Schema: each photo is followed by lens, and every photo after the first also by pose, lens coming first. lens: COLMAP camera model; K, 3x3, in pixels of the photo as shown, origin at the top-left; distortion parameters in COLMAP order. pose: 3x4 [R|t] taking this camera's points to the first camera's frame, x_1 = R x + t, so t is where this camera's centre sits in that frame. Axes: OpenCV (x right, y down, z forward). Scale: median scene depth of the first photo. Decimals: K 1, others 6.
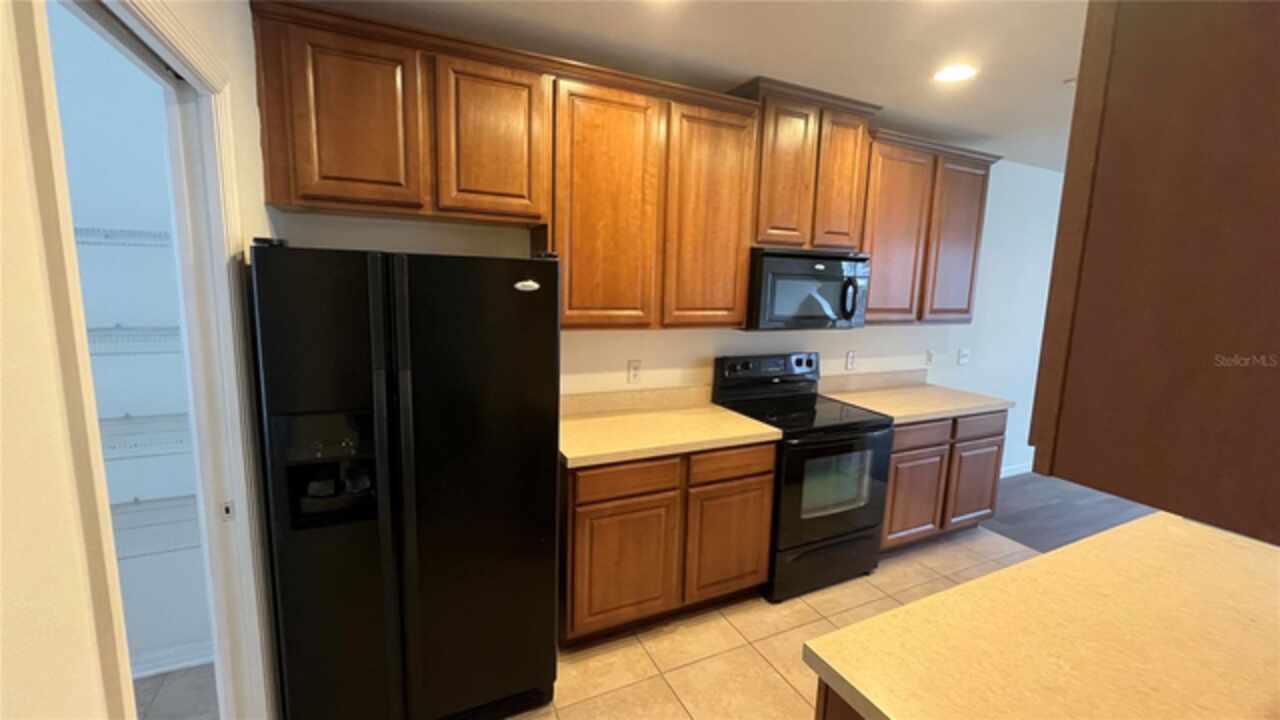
lens RADIAL K [[516.0, 0, 639.3], [0, 516.0, 357.1], [0, 0, 1]] dist [-0.000873, 0.000545]
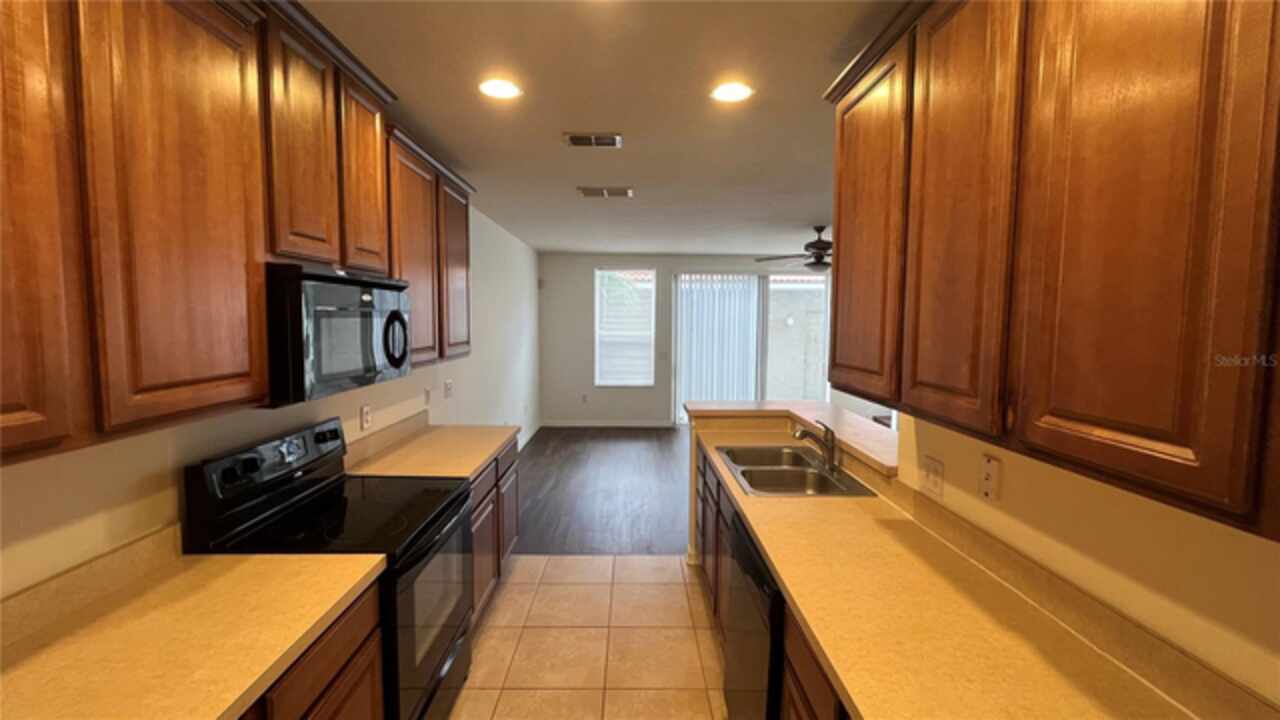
lens RADIAL K [[516.0, 0, 639.3], [0, 516.0, 357.1], [0, 0, 1]] dist [-0.000873, 0.000545]
pose [[0.425439, -0.092643, 0.900233, -0.119342], [0.135707, 0.990030, 0.037751, -0.068910], [-0.894754, 0.106107, 0.433769, 0.361992]]
